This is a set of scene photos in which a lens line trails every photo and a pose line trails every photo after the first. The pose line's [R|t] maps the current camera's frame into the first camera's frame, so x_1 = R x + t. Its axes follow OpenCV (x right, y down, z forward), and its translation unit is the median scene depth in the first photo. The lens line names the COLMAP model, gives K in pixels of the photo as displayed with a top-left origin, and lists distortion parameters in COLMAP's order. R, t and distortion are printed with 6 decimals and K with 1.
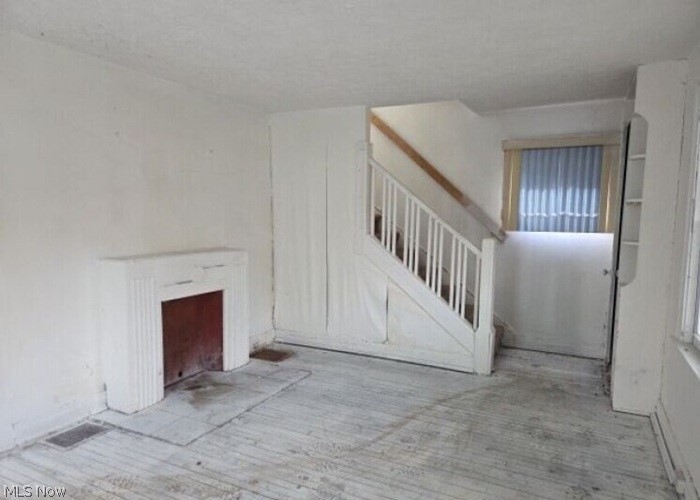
lens RADIAL K [[473.5, 0, 351.4], [0, 473.5, 260.6], [0, 0, 1]] dist [0.066152, -0.042873]
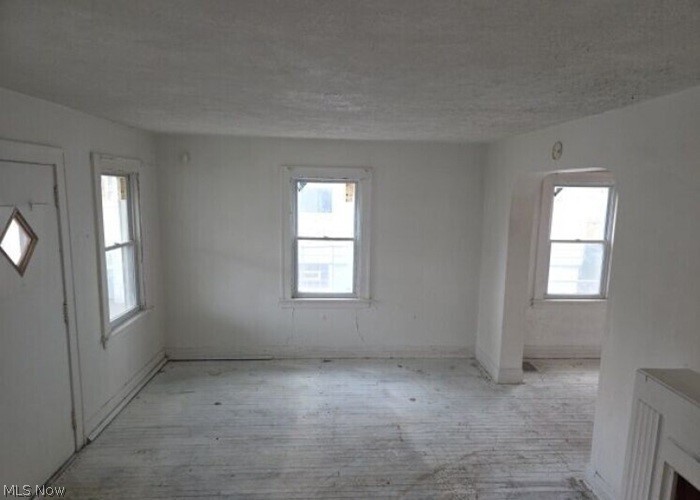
lens RADIAL K [[473.5, 0, 356.3], [0, 473.5, 256.4], [0, 0, 1]] dist [0.066152, -0.042873]
pose [[-0.855686, 0.046076, -0.515441, 0.323203], [-0.086622, 0.969223, 0.230443, -0.363913], [0.510195, 0.241835, -0.825359, 1.647464]]
